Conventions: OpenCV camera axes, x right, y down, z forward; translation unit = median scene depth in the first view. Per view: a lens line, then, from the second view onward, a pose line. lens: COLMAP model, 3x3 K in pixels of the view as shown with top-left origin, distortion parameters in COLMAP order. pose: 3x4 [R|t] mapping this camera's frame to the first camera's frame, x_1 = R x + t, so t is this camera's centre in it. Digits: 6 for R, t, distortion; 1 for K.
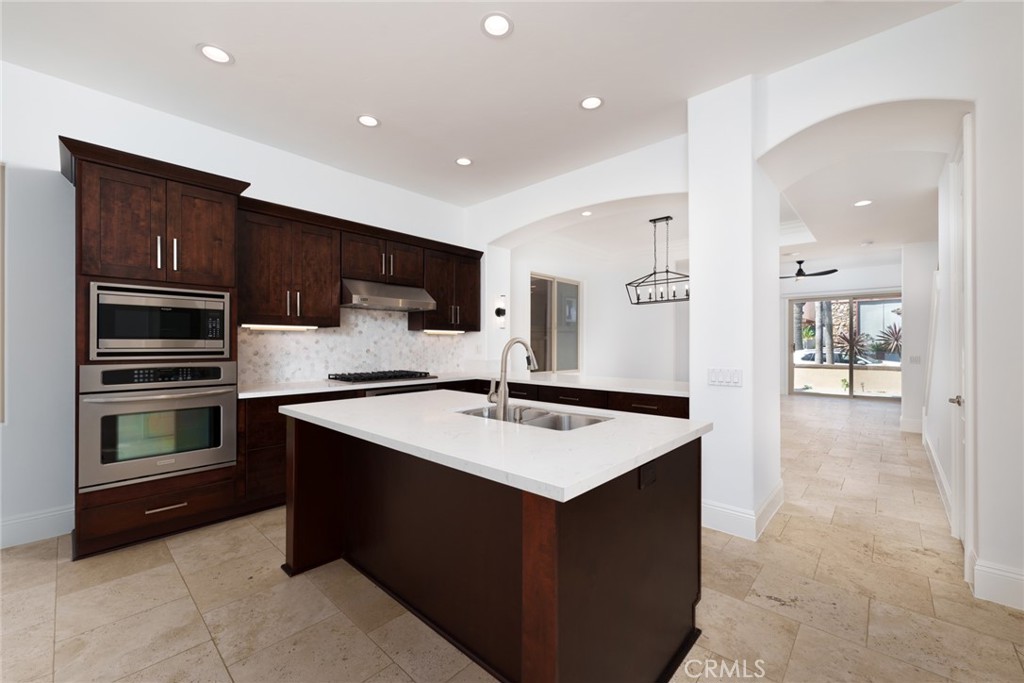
lens RADIAL K [[413.2, 0, 509.2], [0, 413.2, 342.9], [0, 0, 1]] dist [-0.000820, 0.000369]
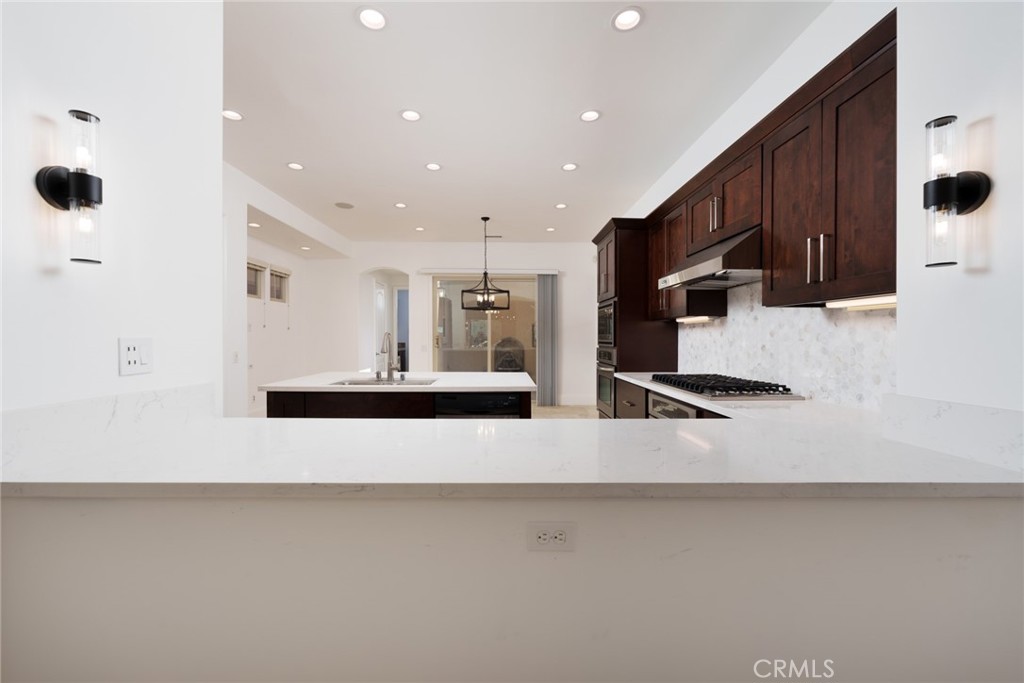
lens RADIAL K [[413.2, 0, 510.7], [0, 413.2, 339.5], [0, 0, 1]] dist [-0.000820, 0.000369]
pose [[-0.734538, -0.000234, -0.678568, 0.356700], [0.000654, 0.999999, -0.001053, 0.007044], [0.678567, -0.001217, -0.734537, 1.145298]]
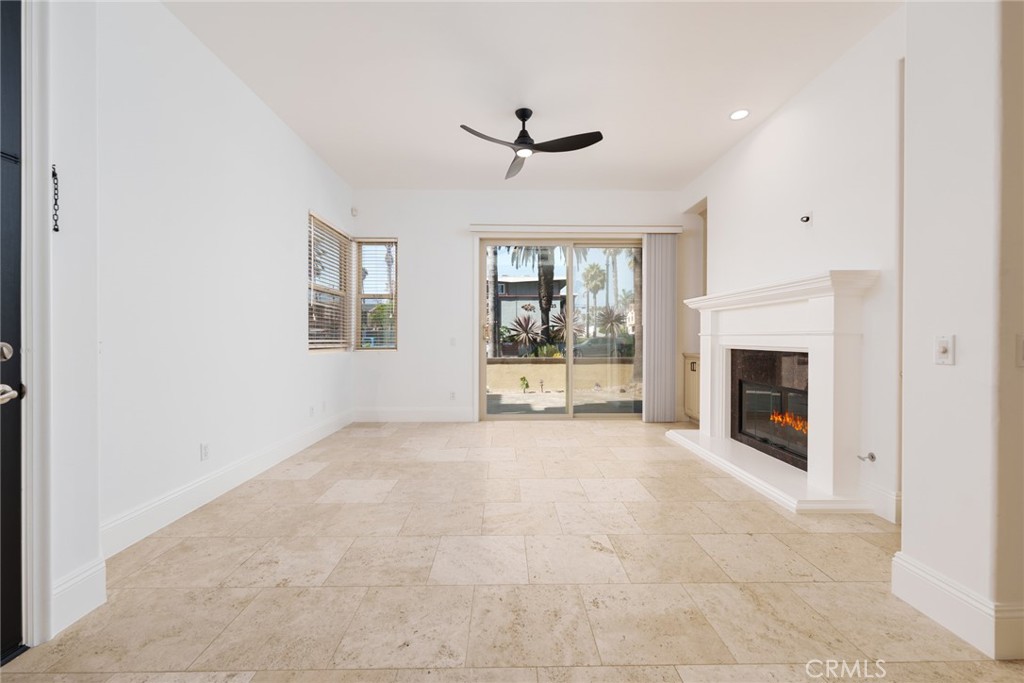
lens RADIAL K [[413.2, 0, 505.2], [0, 413.2, 337.8], [0, 0, 1]] dist [-0.000820, 0.000369]
pose [[0.729949, 0.000252, 0.683501, 0.792417], [-0.001192, 0.999999, 0.000904, 0.043982], [-0.683500, -0.001475, 0.729949, 1.368767]]
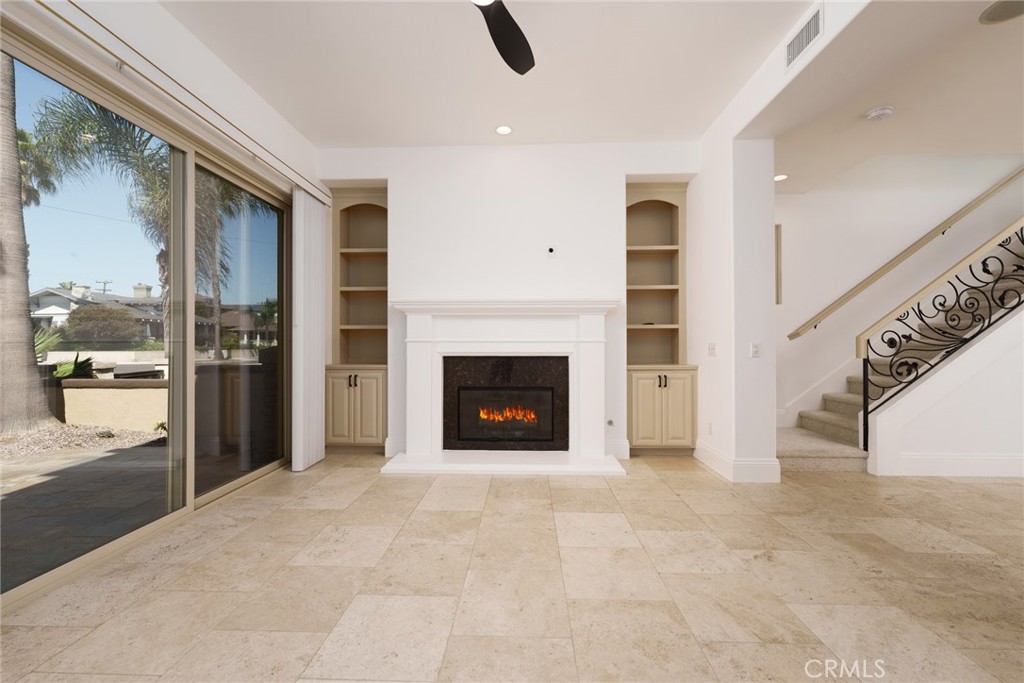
lens RADIAL K [[413.2, 0, 511.8], [0, 413.2, 347.1], [0, 0, 1]] dist [-0.000820, 0.000369]
pose [[-0.653494, -0.004368, 0.756919, 1.010191], [-0.002533, 0.999990, 0.003583, 0.045210], [-0.756927, 0.000424, -0.653499, 2.101434]]
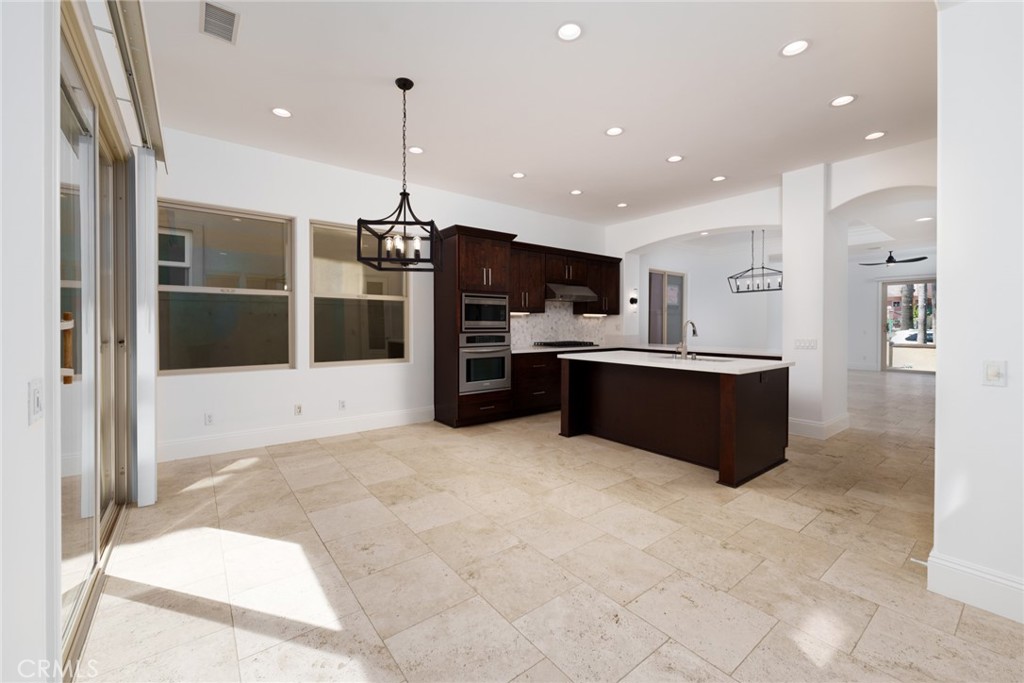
lens RADIAL K [[413.2, 0, 508.8], [0, 413.2, 328.6], [0, 0, 1]] dist [-0.000820, 0.000369]
pose [[0.985803, 0.002407, -0.167891, -0.230439], [-0.000077, 0.999904, 0.013880, 0.000007], [0.167908, -0.013670, 0.985708, -0.513739]]
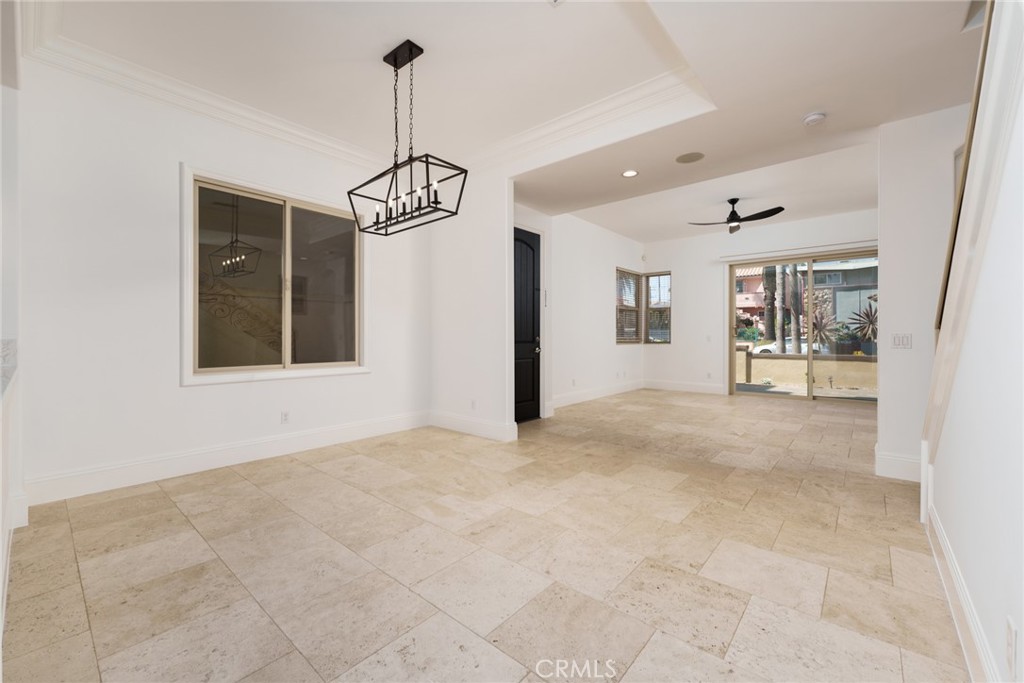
lens RADIAL K [[413.2, 0, 514.6], [0, 413.2, 339.1], [0, 0, 1]] dist [-0.000820, 0.000369]
pose [[0.999285, -0.001439, 0.037791, 0.617690], [0.001085, 0.999956, 0.009362, 0.042257], [-0.037803, -0.009314, 0.999242, 0.649374]]
